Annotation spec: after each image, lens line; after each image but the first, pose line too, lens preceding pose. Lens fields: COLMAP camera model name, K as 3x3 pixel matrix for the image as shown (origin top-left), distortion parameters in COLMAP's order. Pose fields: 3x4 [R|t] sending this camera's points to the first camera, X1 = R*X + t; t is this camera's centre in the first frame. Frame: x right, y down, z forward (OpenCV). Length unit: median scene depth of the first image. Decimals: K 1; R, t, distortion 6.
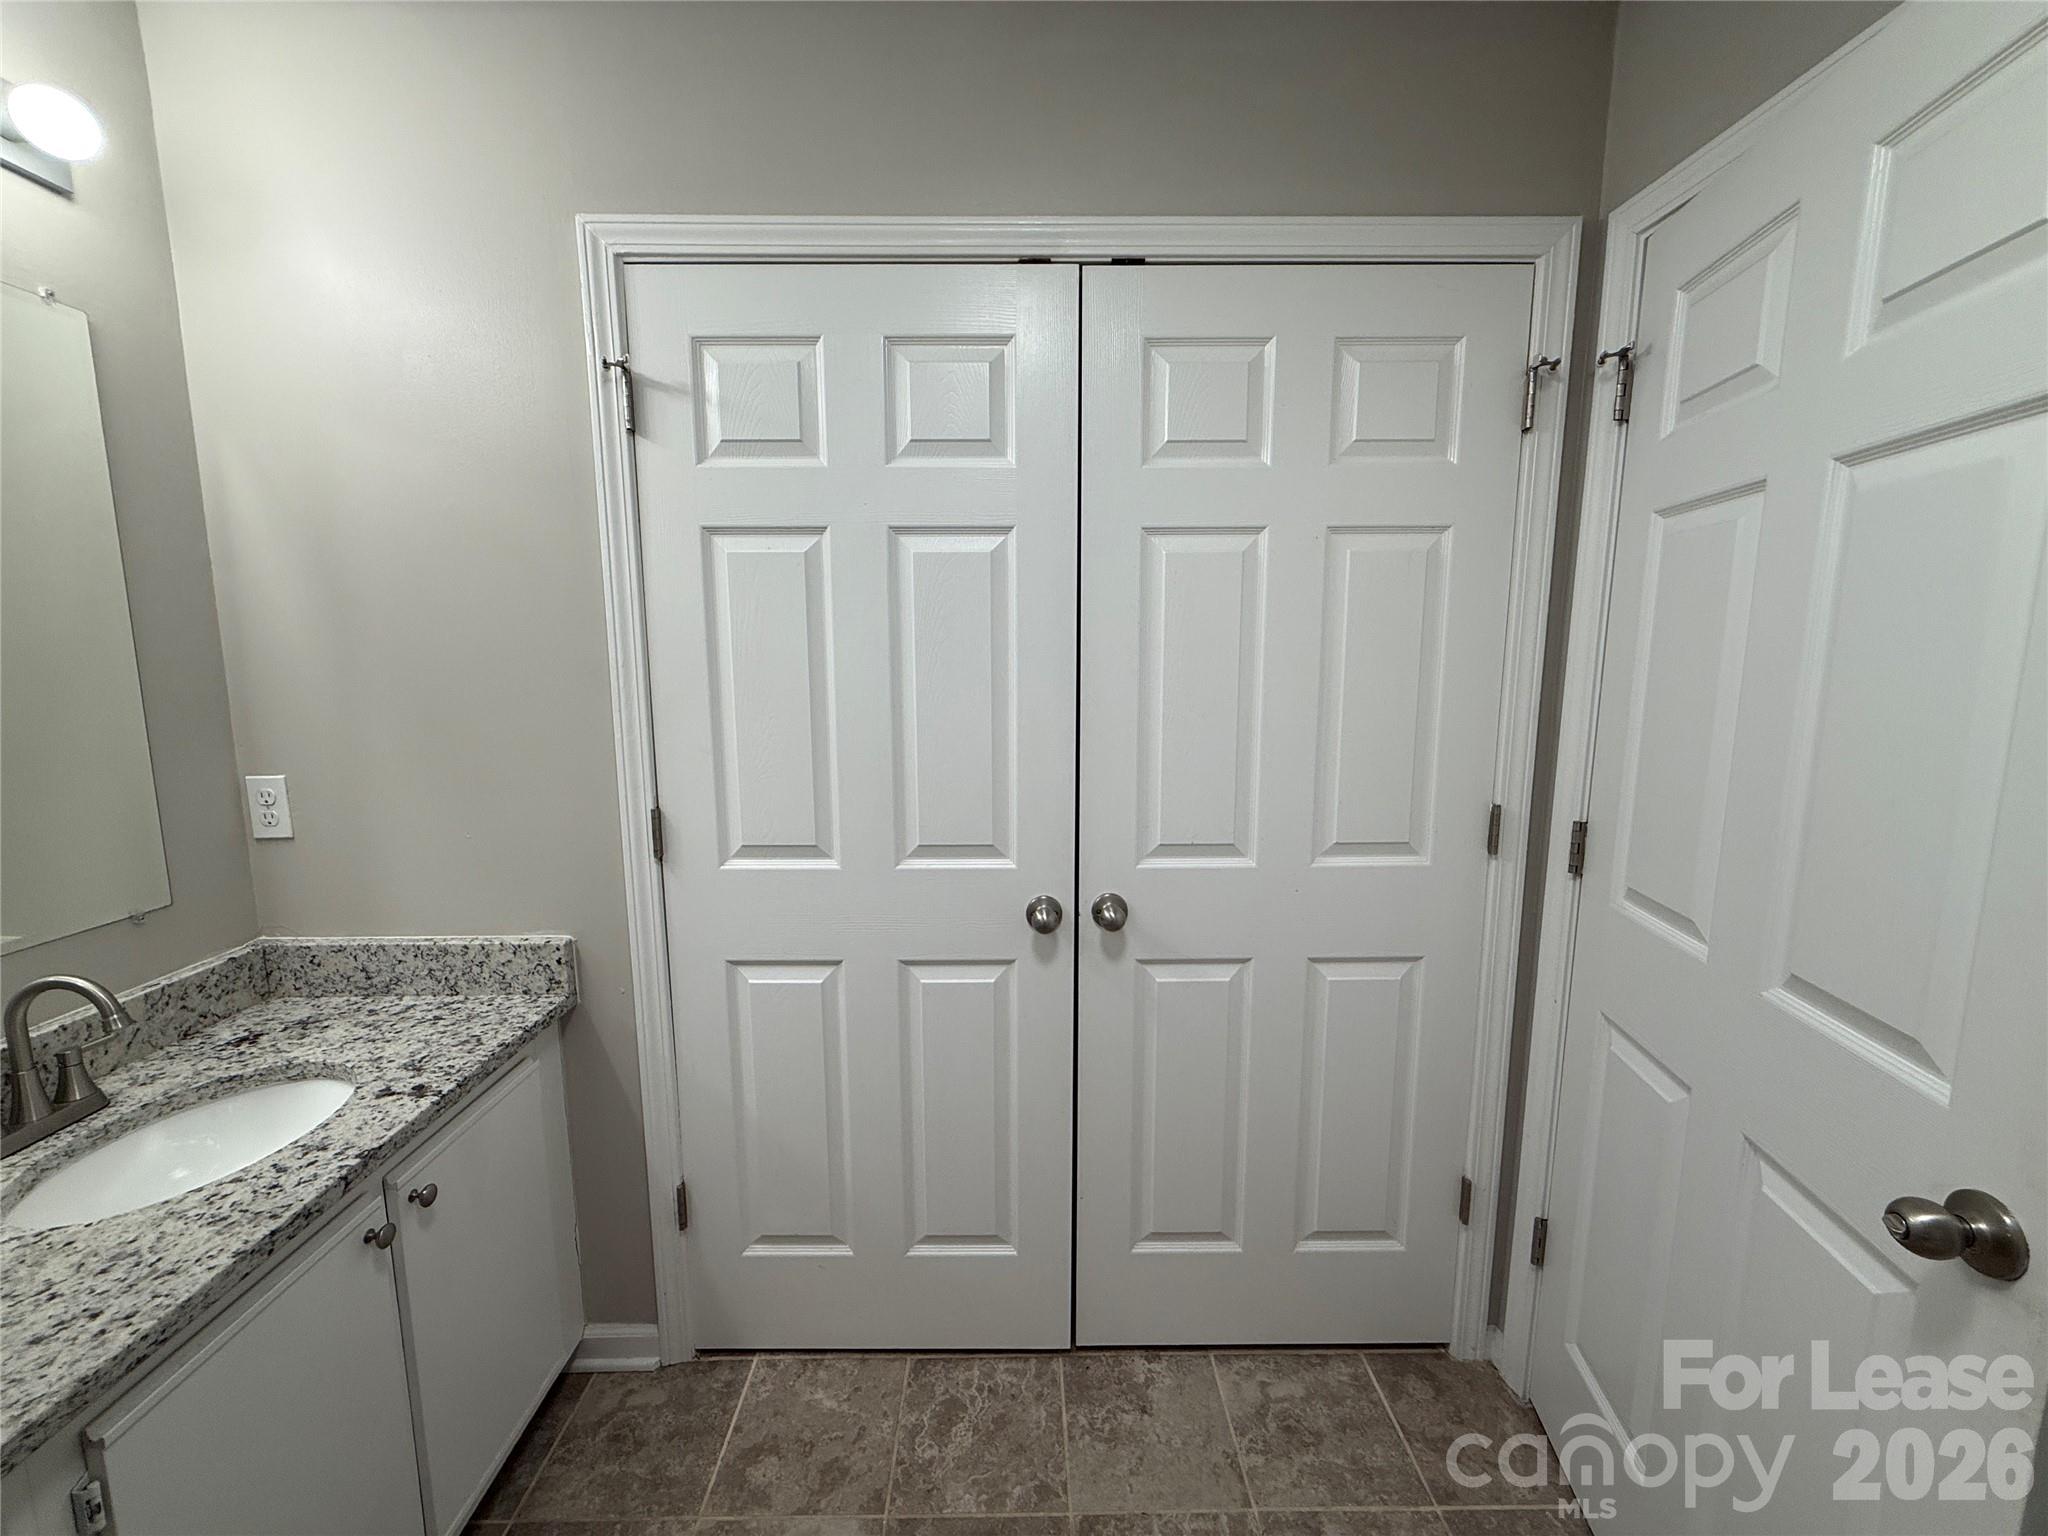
lens RADIAL K [[814.2, 0, 1024.7], [0, 814.2, 777.3], [0, 0, 1]] dist [0.000479, 0.000401]
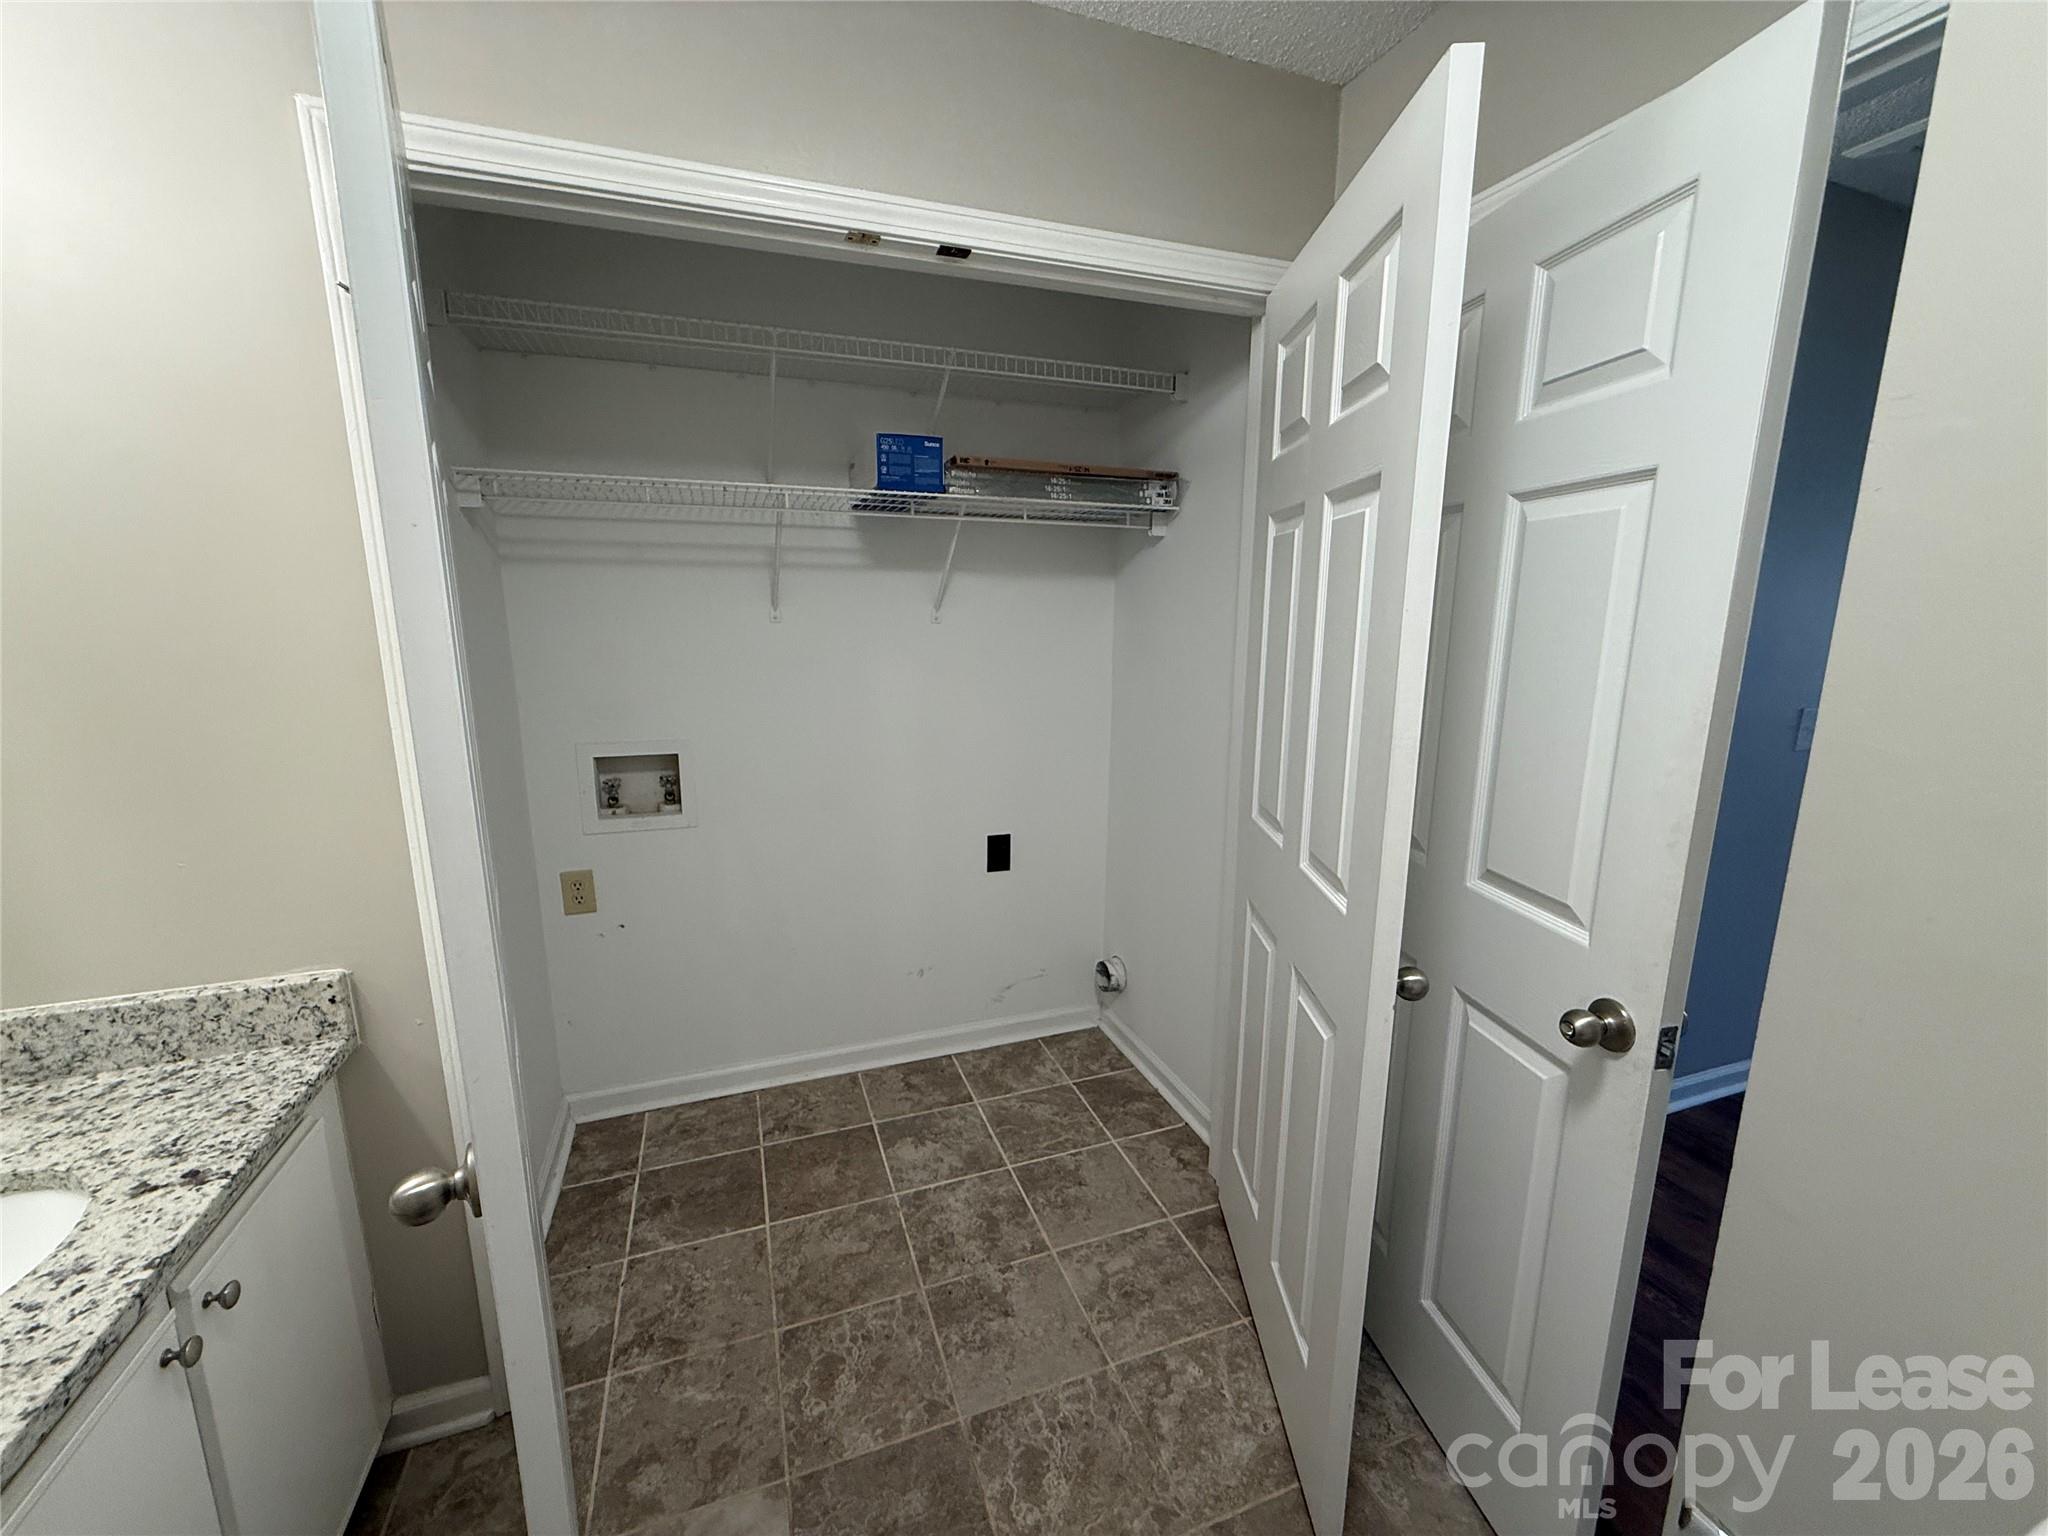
lens RADIAL K [[814.2, 0, 1018.2], [0, 814.2, 777.1], [0, 0, 1]] dist [0.000479, 0.000401]
pose [[0.944154, -0.065961, 0.322836, -0.162617], [0.048639, 0.996925, 0.061439, -0.024635], [-0.325896, -0.042306, 0.944459, -0.028345]]
